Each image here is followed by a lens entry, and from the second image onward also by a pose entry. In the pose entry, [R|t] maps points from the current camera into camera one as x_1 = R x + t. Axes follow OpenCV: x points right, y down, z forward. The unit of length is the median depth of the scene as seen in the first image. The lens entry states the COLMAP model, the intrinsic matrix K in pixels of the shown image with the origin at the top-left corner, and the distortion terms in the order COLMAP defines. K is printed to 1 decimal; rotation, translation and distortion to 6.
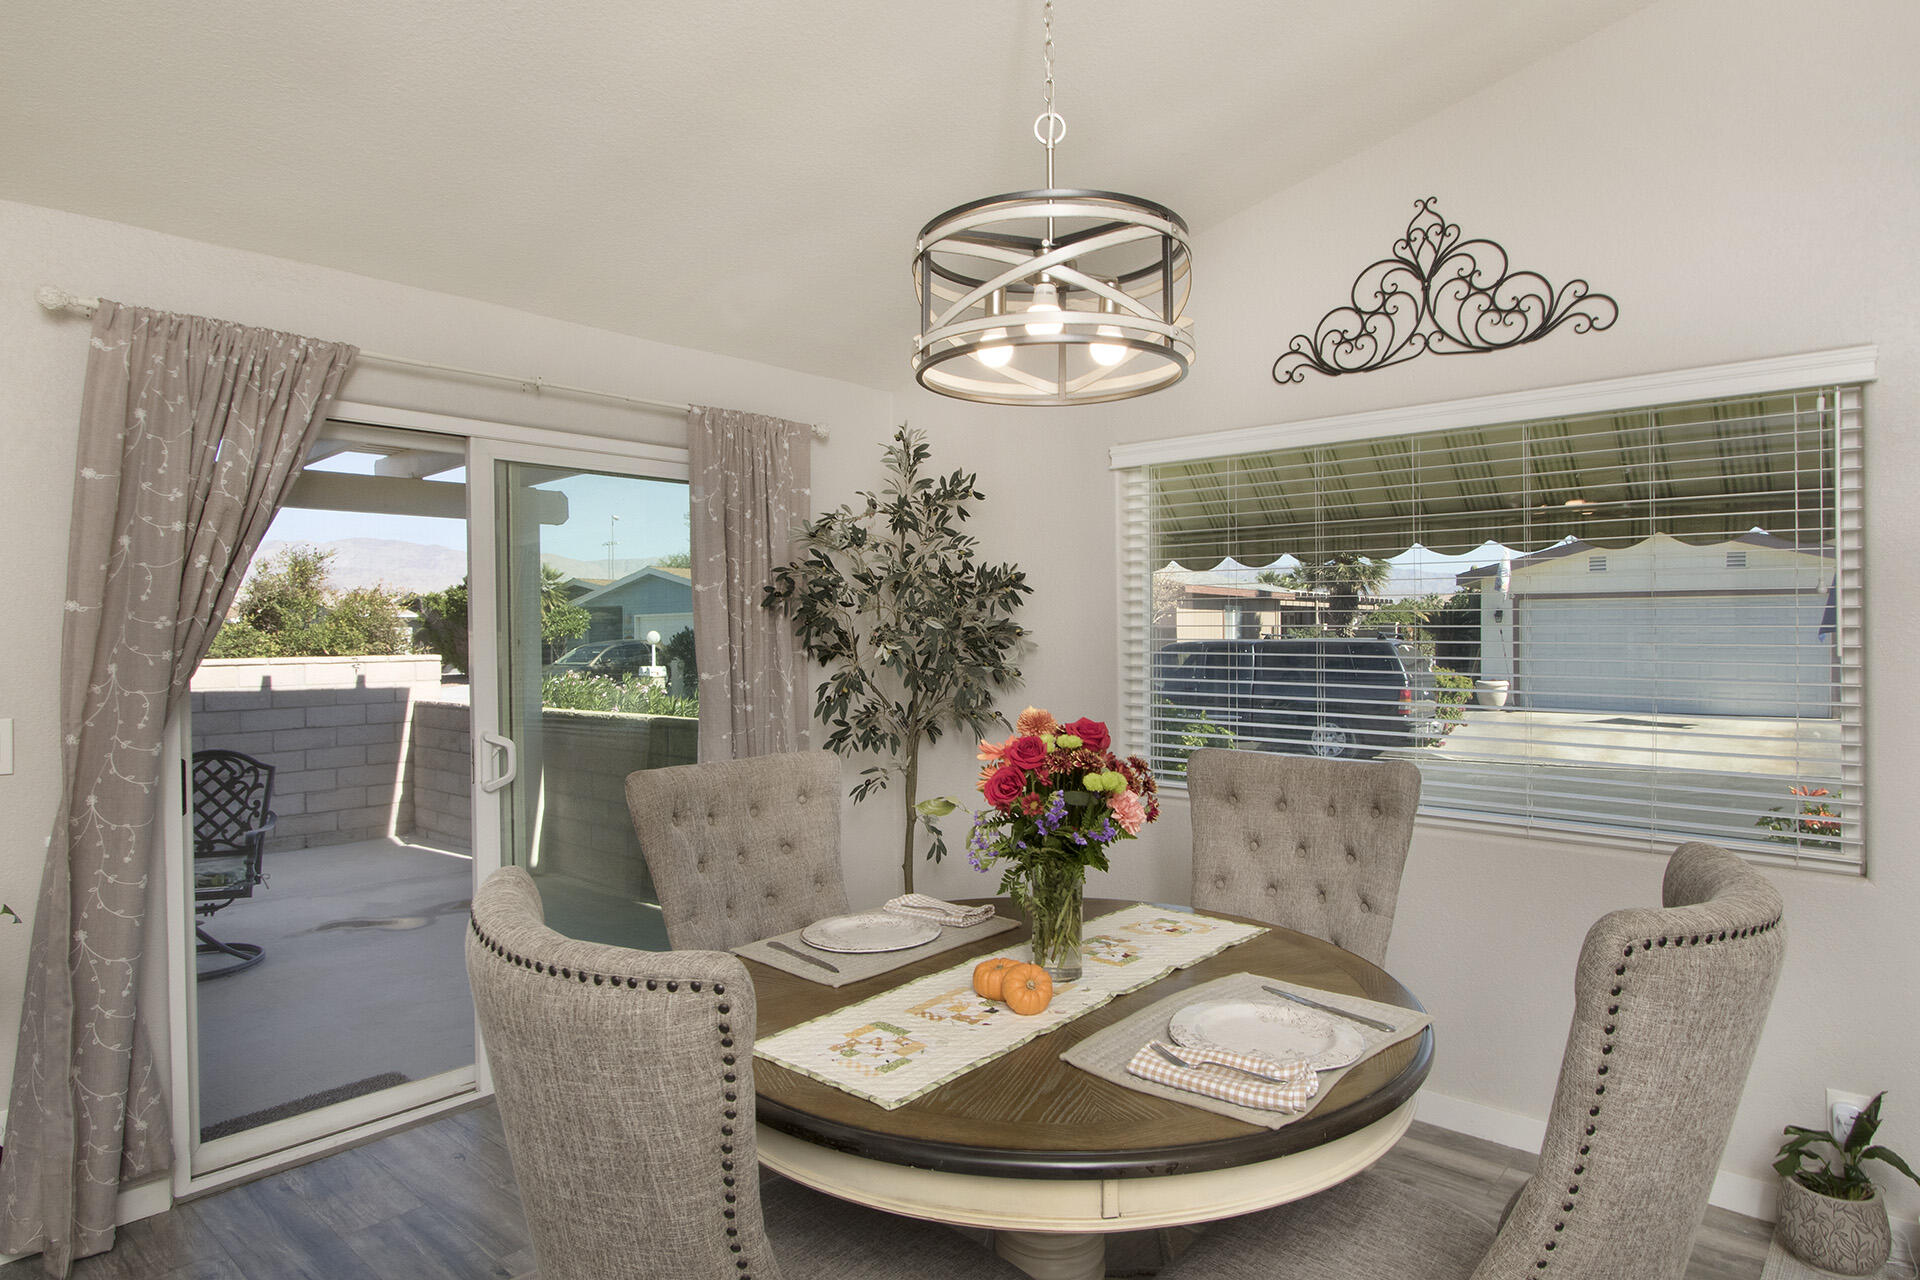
lens RADIAL K [[1063.7, 0, 986.9], [0, 1063.7, 641.9], [0, 0, 1]] dist [-0.022313, -0.000182]
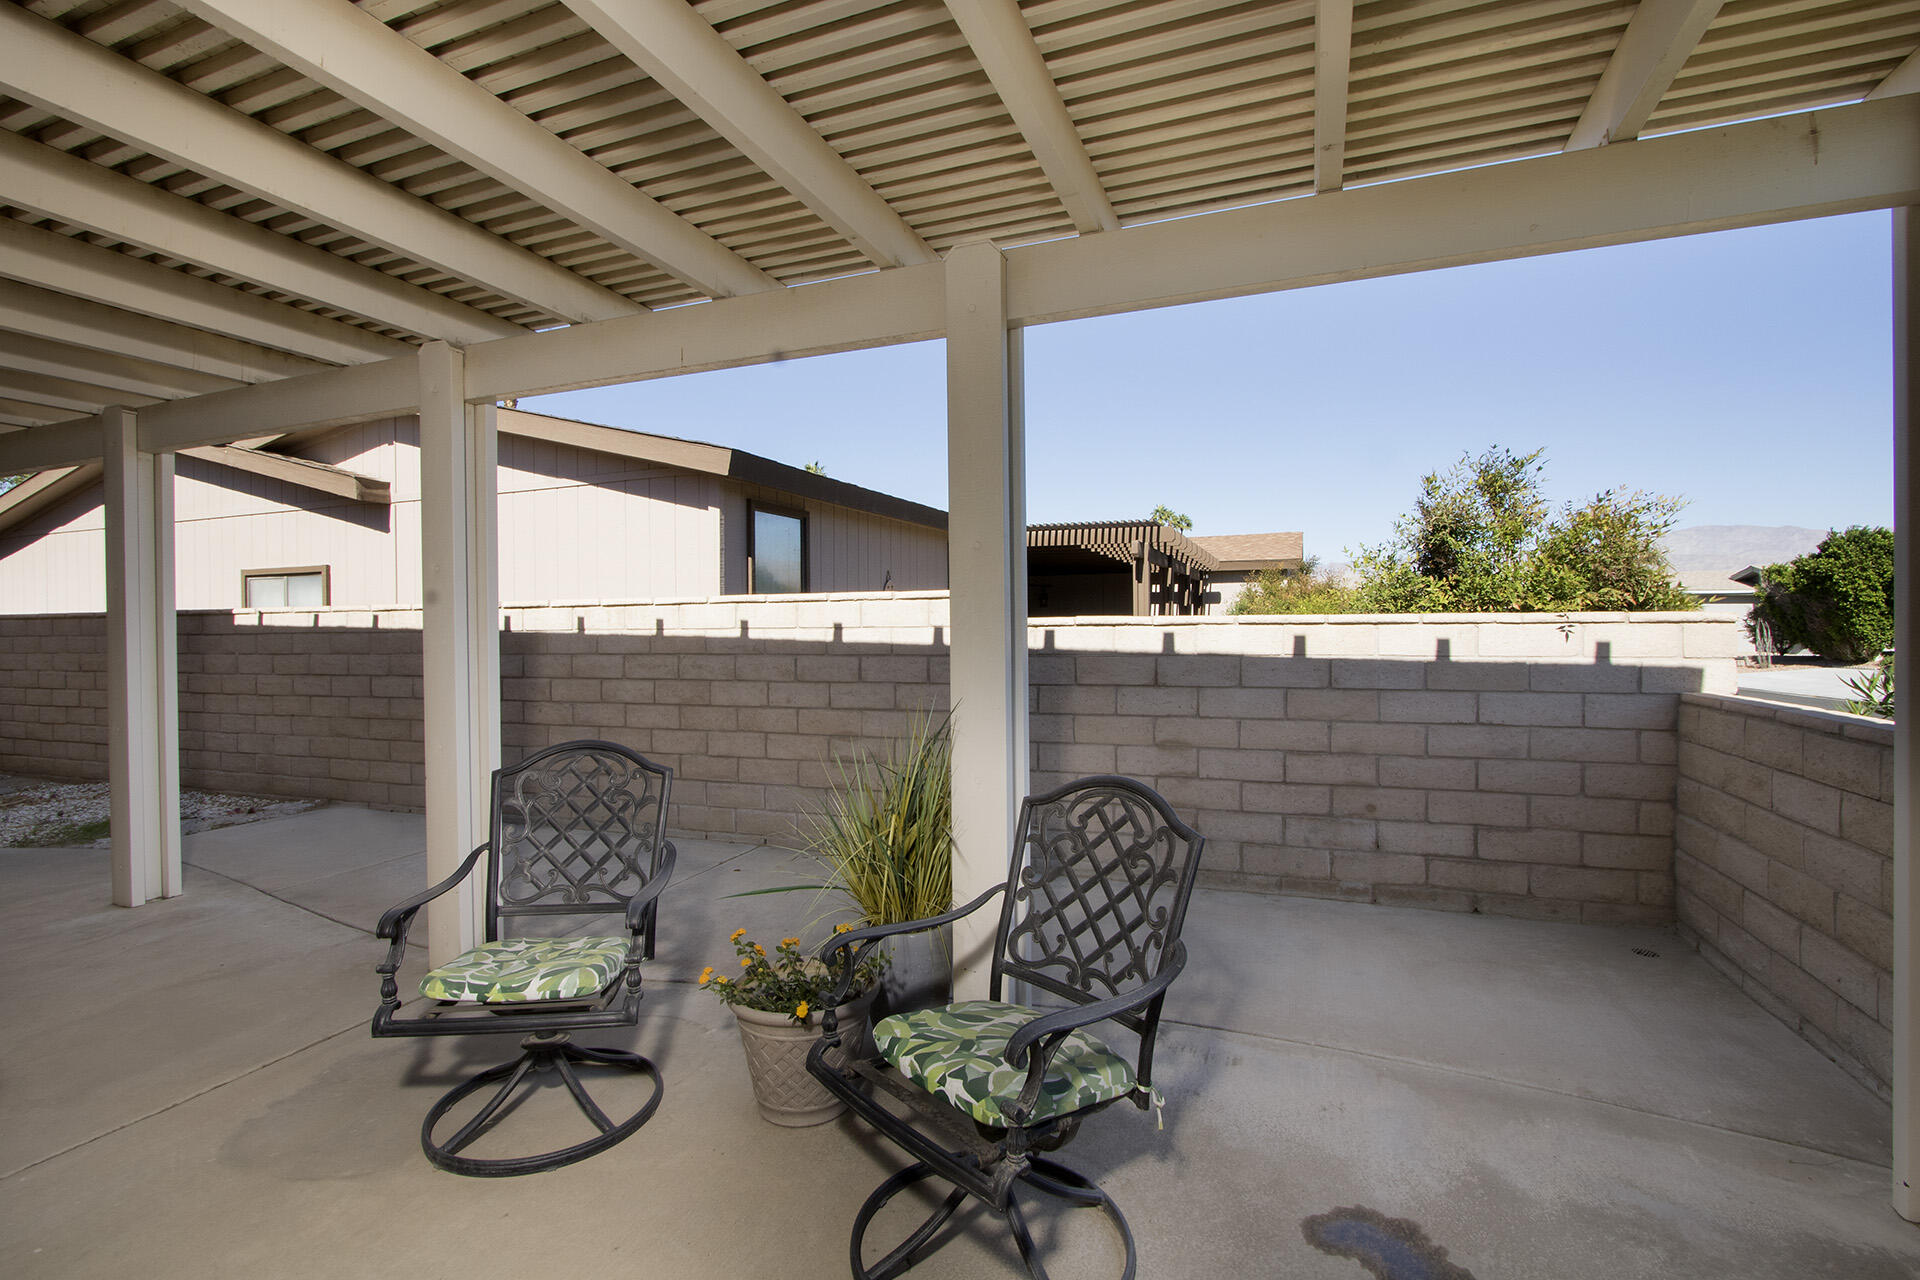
lens RADIAL K [[891.0, 0, 960.0], [0, 891.0, 640.0], [0, 0, 1]] dist [-0.015761, 0.000358]
pose [[0.329892, 0.022457, -0.943751, -0.524423], [-0.003448, 0.999739, 0.022584, 0.041931], [0.944012, -0.004197, 0.329884, 1.123976]]
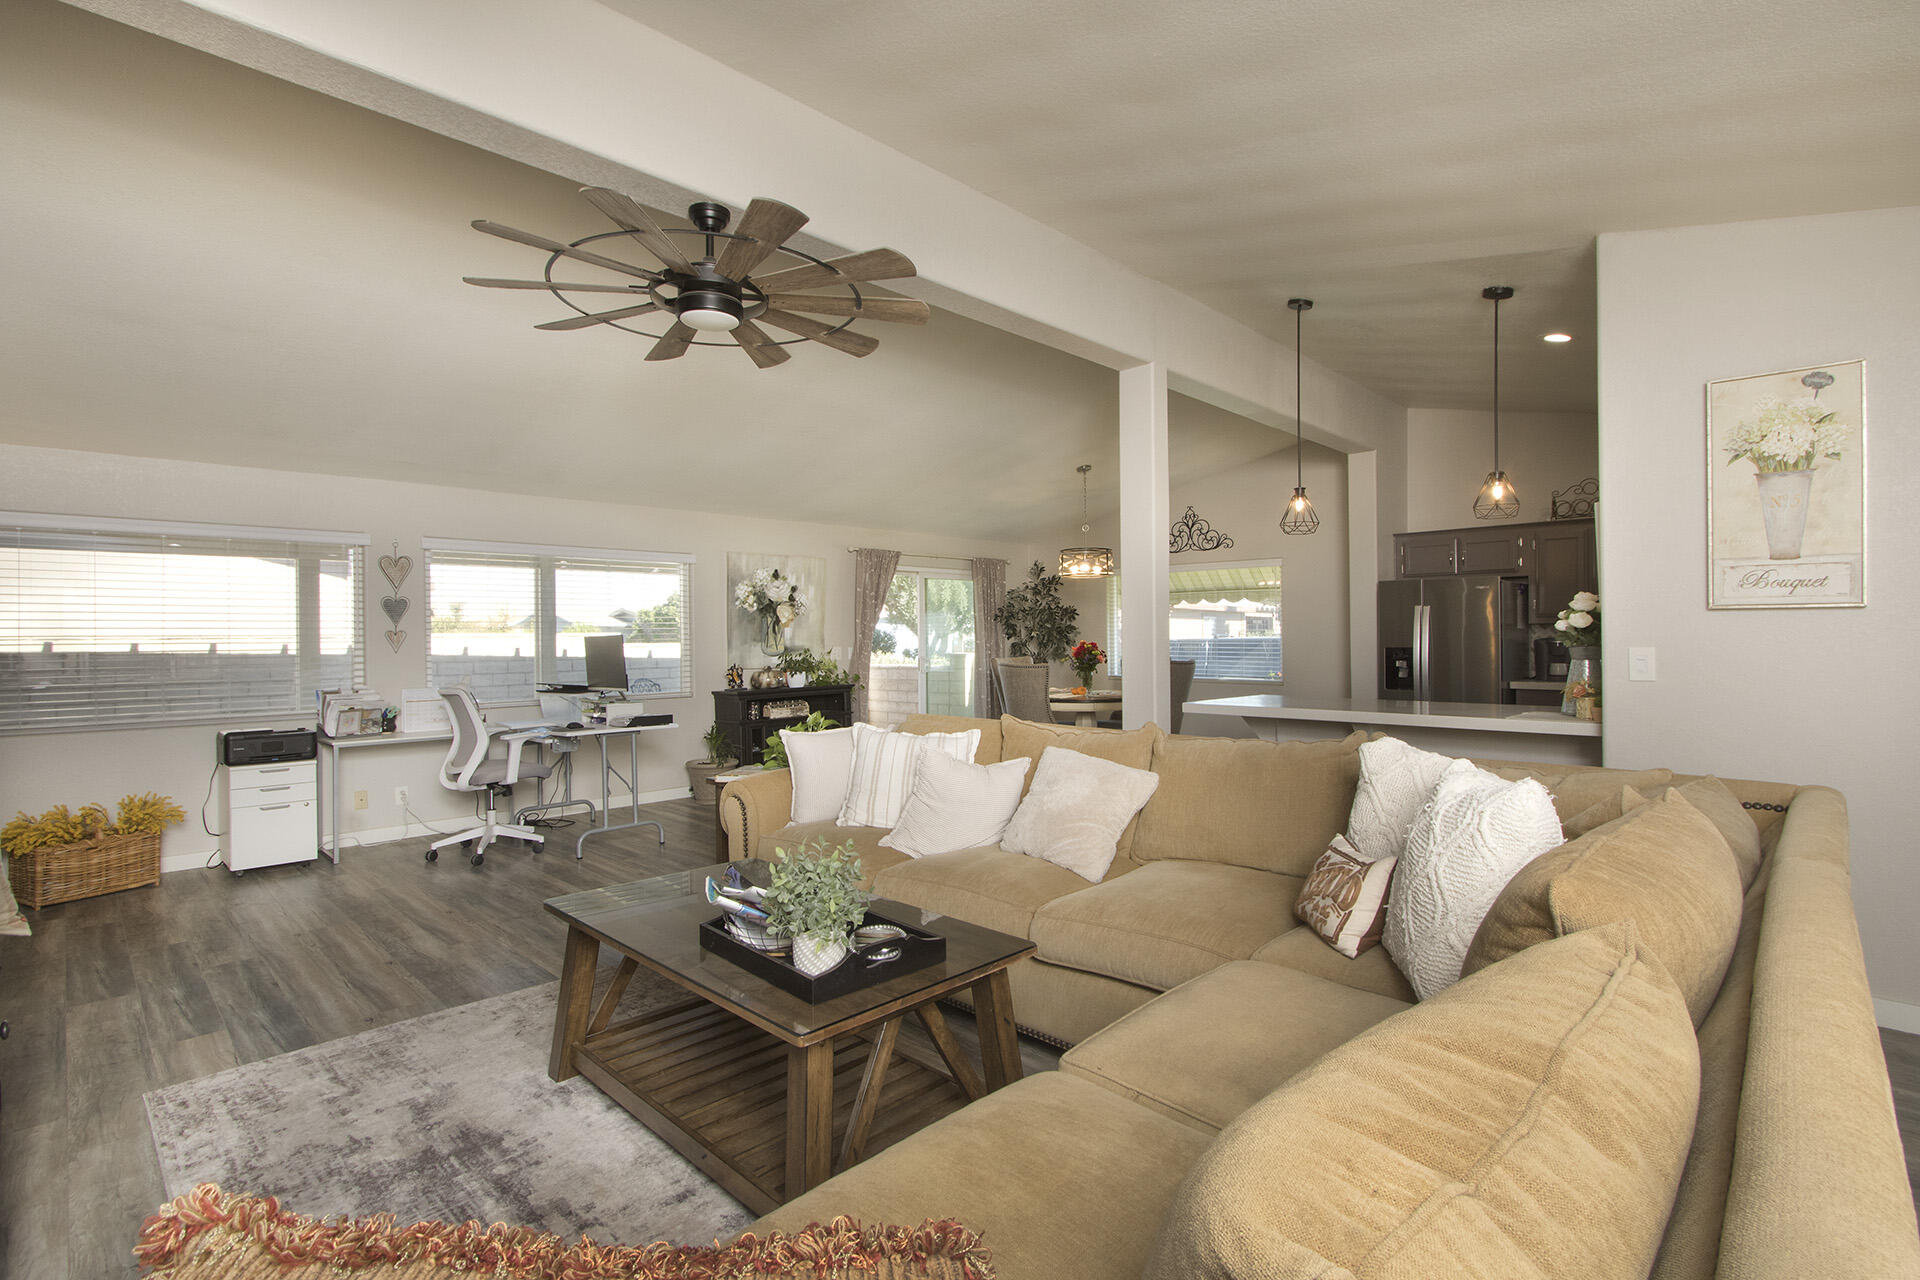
lens RADIAL K [[891.0, 0, 960.0], [0, 891.0, 640.0], [0, 0, 1]] dist [-0.015761, 0.000358]
pose [[0.997245, -0.000221, -0.074178, -0.114327], [-0.000271, 0.999978, -0.006621, 0.045182], [0.074178, 0.006623, 0.997223, -1.680244]]
